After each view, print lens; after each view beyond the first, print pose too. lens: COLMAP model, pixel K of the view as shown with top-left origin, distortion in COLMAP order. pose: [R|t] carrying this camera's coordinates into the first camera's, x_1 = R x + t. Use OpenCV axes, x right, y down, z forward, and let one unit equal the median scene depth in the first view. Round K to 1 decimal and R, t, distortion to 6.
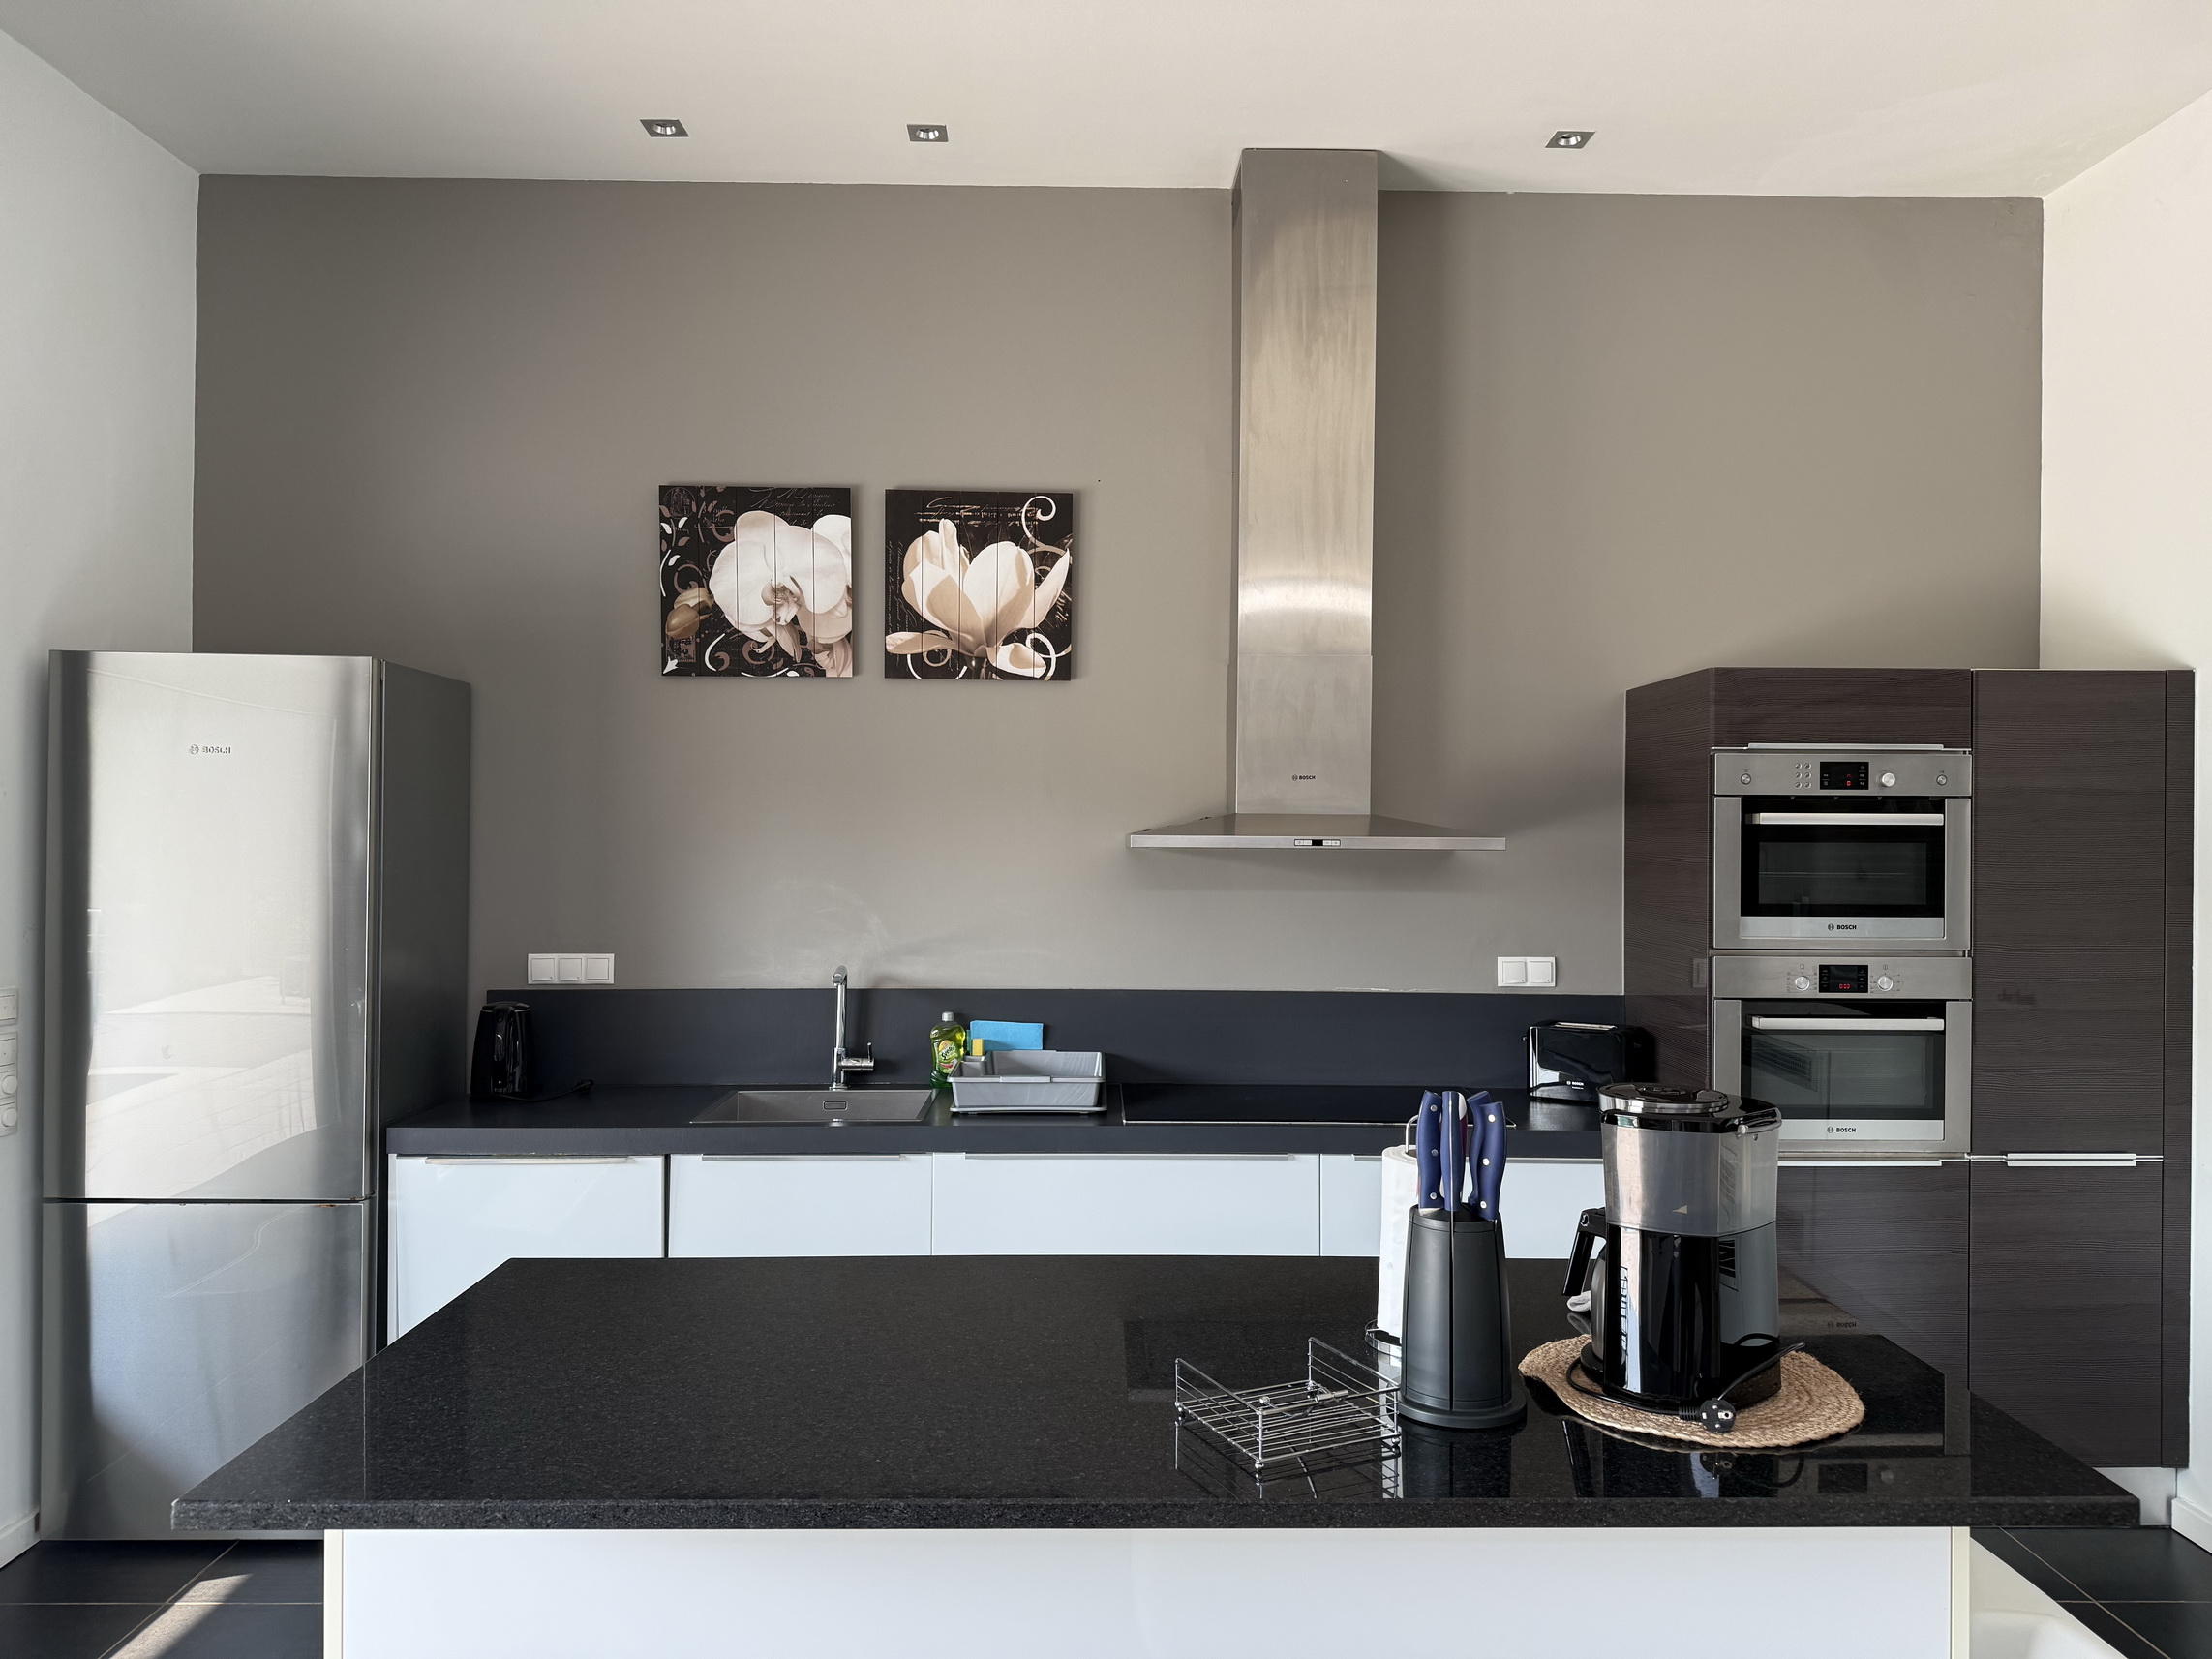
lens RADIAL K [[1544.4, 0, 1106.3], [0, 1544.4, 841.8], [0, 0, 1]] dist [0.070703, -0.057424]
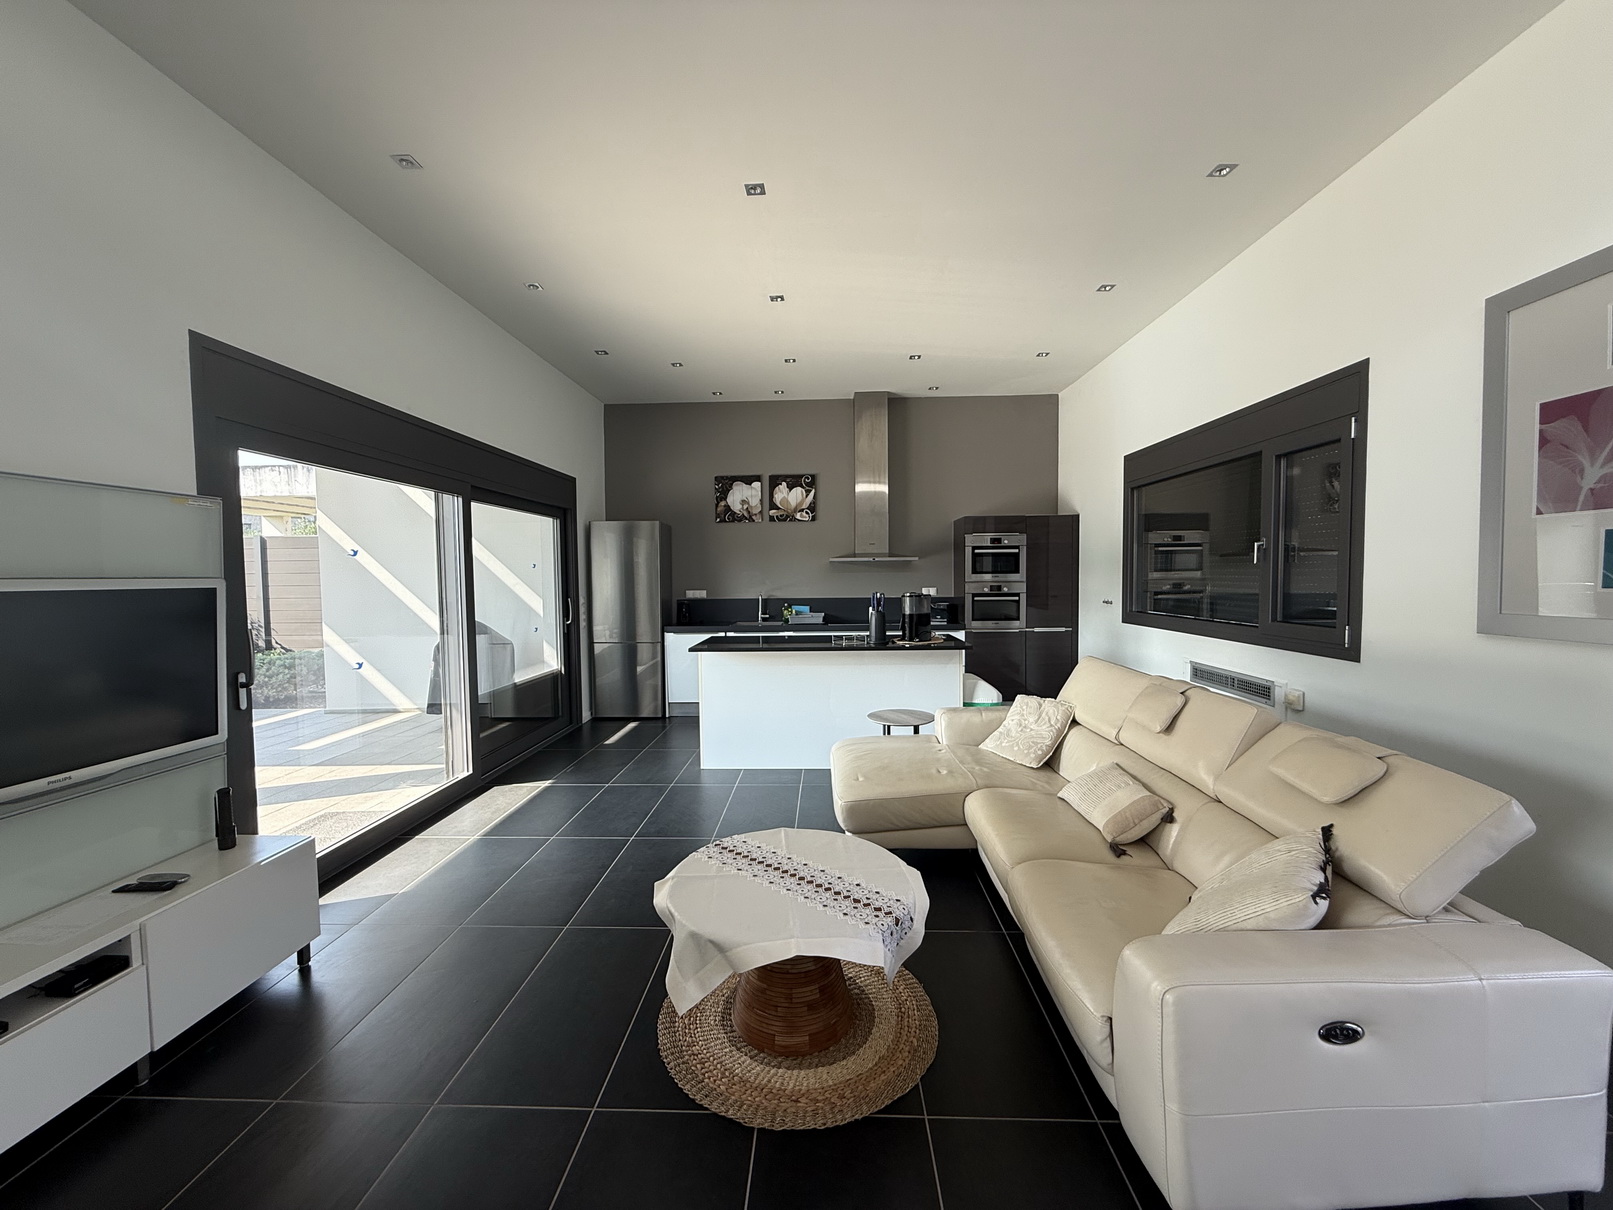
lens RADIAL K [[642.1, 0, 797.6], [0, 642.1, 603.2], [0, 0, 1]] dist [-0.002824, 0.000784]
pose [[0.997729, -0.015151, -0.065627, 0.038206], [0.017895, 0.998981, 0.041431, 0.039702], [0.064933, -0.042512, 0.996984, -0.689461]]
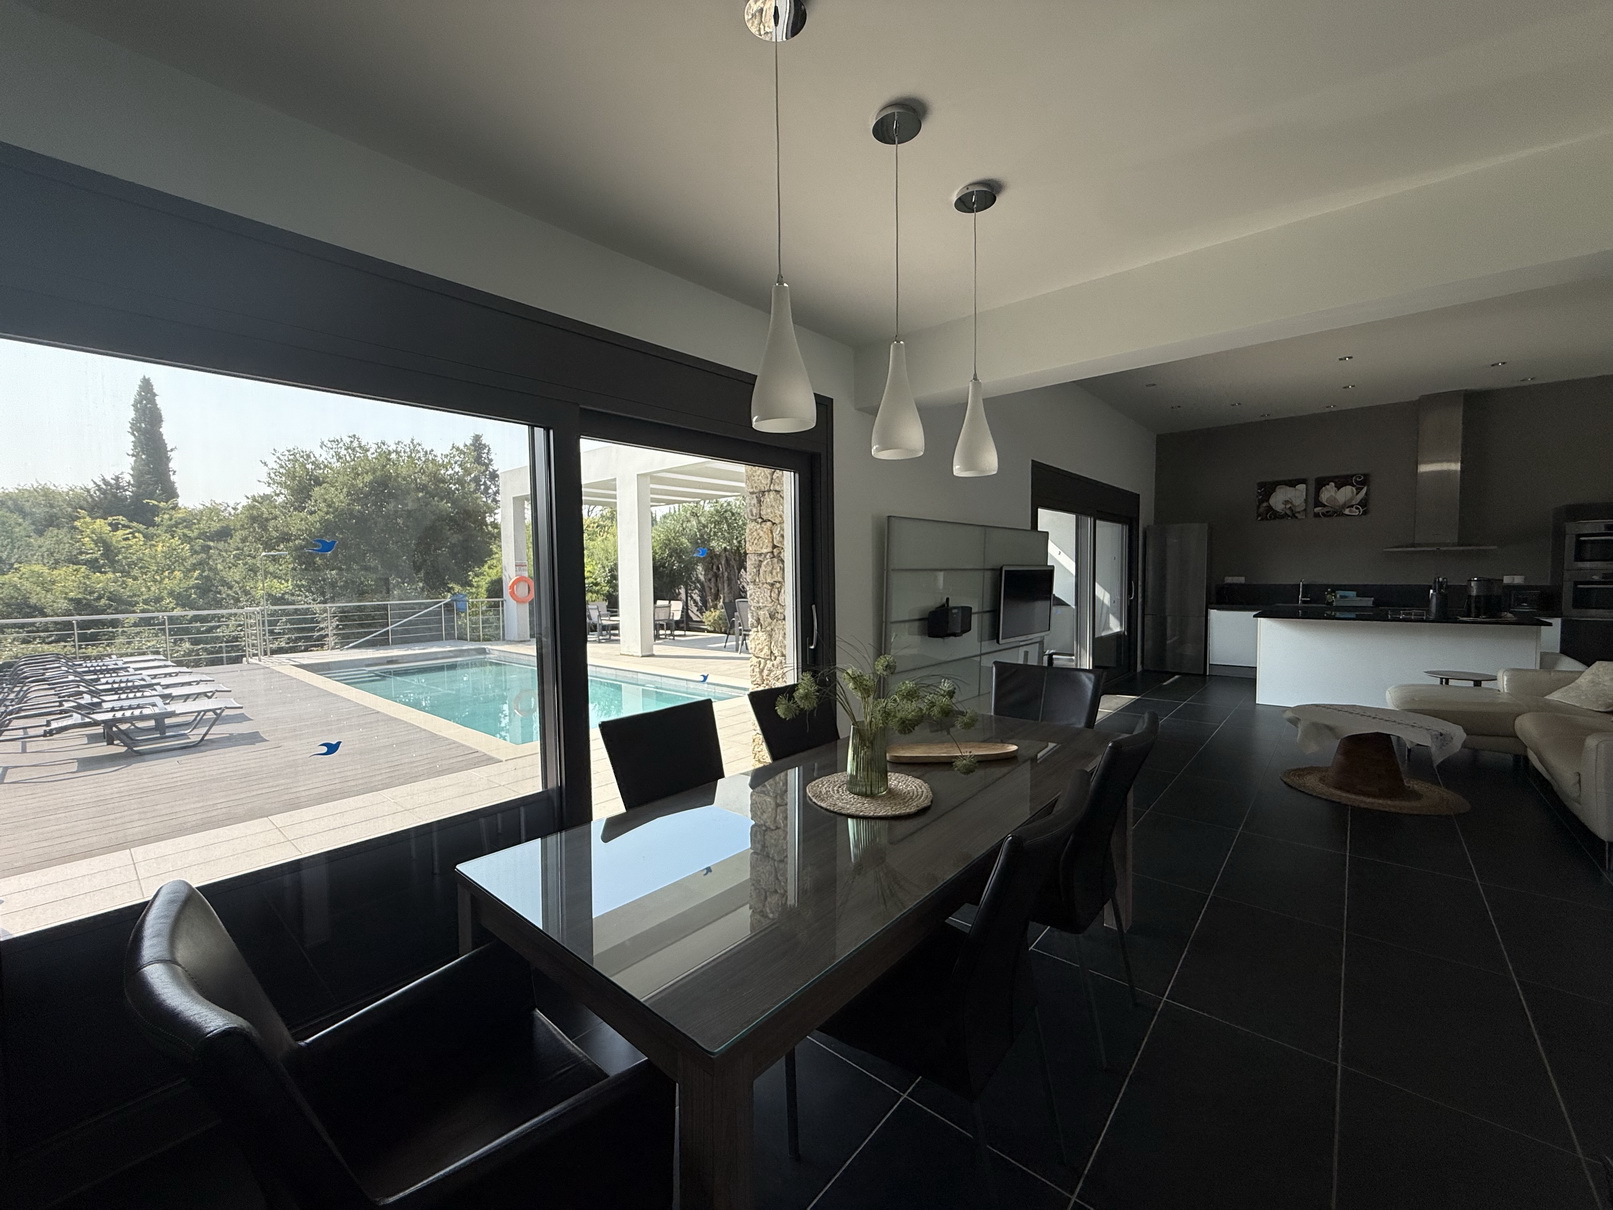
lens RADIAL K [[642.1, 0, 801.8], [0, 642.1, 606.0], [0, 0, 1]] dist [-0.002824, 0.000784]
pose [[0.744717, 0.019383, -0.667099, 0.002495], [0.016813, 0.998716, 0.047787, 0.042576], [0.667169, -0.046804, 0.743435, -1.507497]]
